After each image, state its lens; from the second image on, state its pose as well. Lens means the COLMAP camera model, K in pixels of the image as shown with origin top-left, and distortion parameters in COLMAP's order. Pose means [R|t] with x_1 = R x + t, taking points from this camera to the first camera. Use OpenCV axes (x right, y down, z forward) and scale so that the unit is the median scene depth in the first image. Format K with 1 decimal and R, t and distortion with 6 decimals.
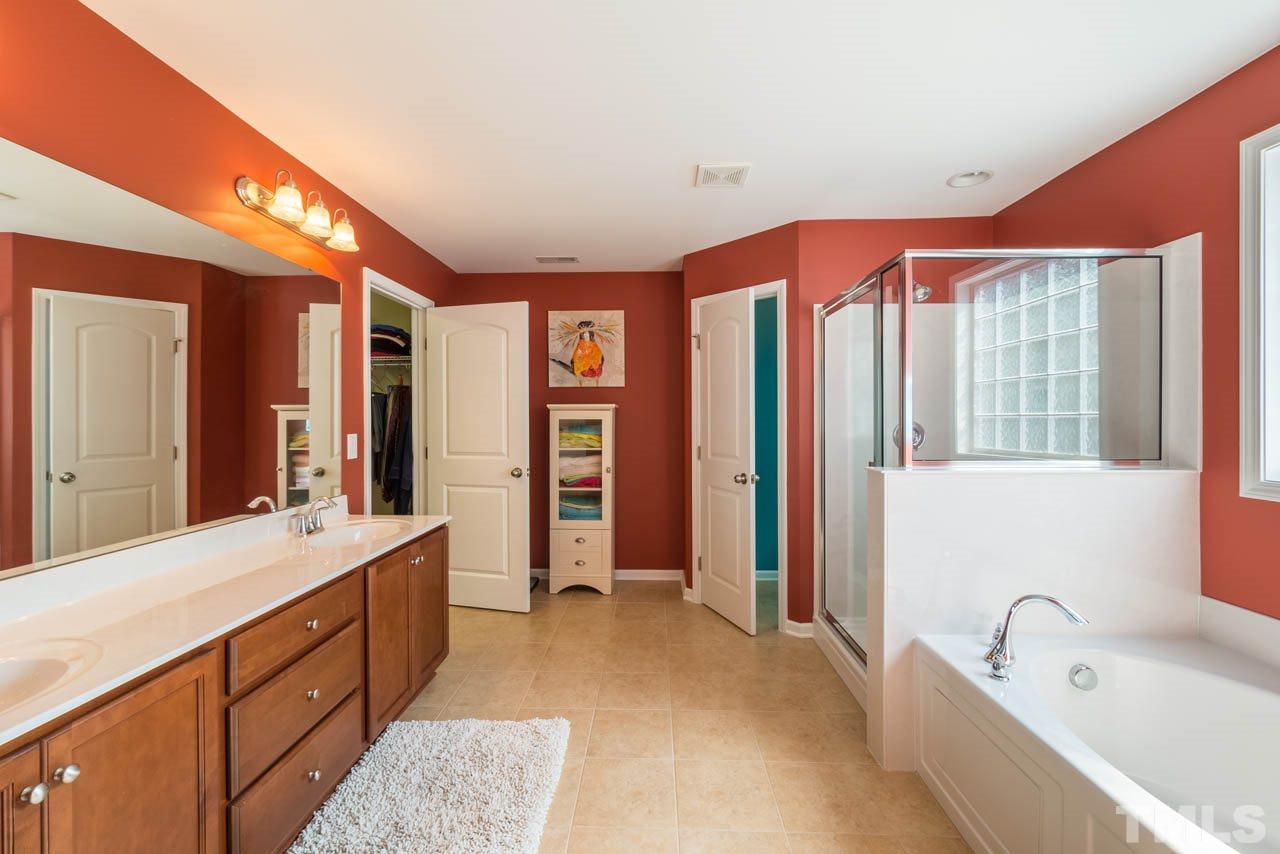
lens RADIAL K [[533.0, 0, 636.1], [0, 533.0, 417.0], [0, 0, 1]] dist [-0.000622, 0.000005]
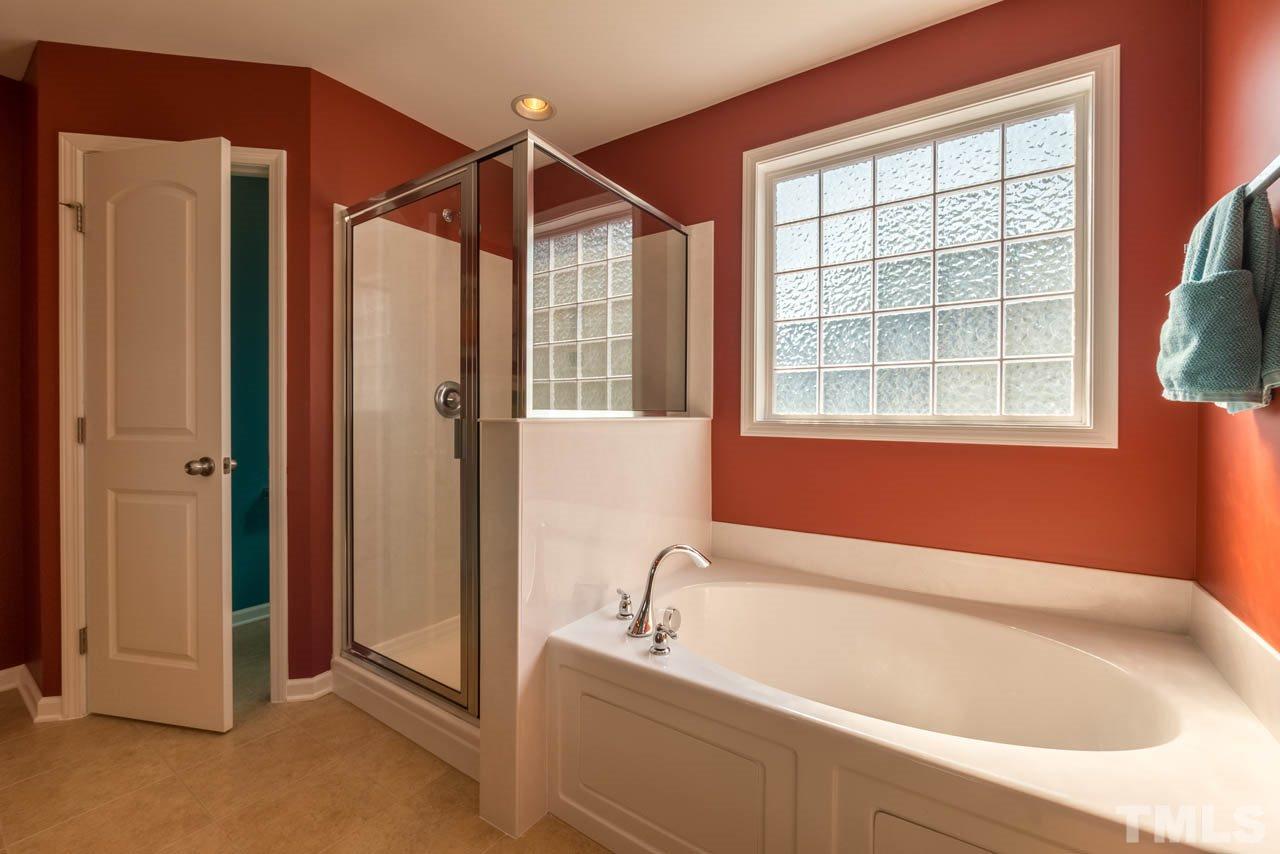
lens RADIAL K [[533.0, 0, 636.1], [0, 533.0, 417.0], [0, 0, 1]] dist [-0.000622, 0.000005]
pose [[0.541661, 0.001159, 0.840596, -0.030742], [-0.004579, 0.999988, 0.001572, 0.060336], [-0.840584, -0.004701, 0.541660, 0.303964]]
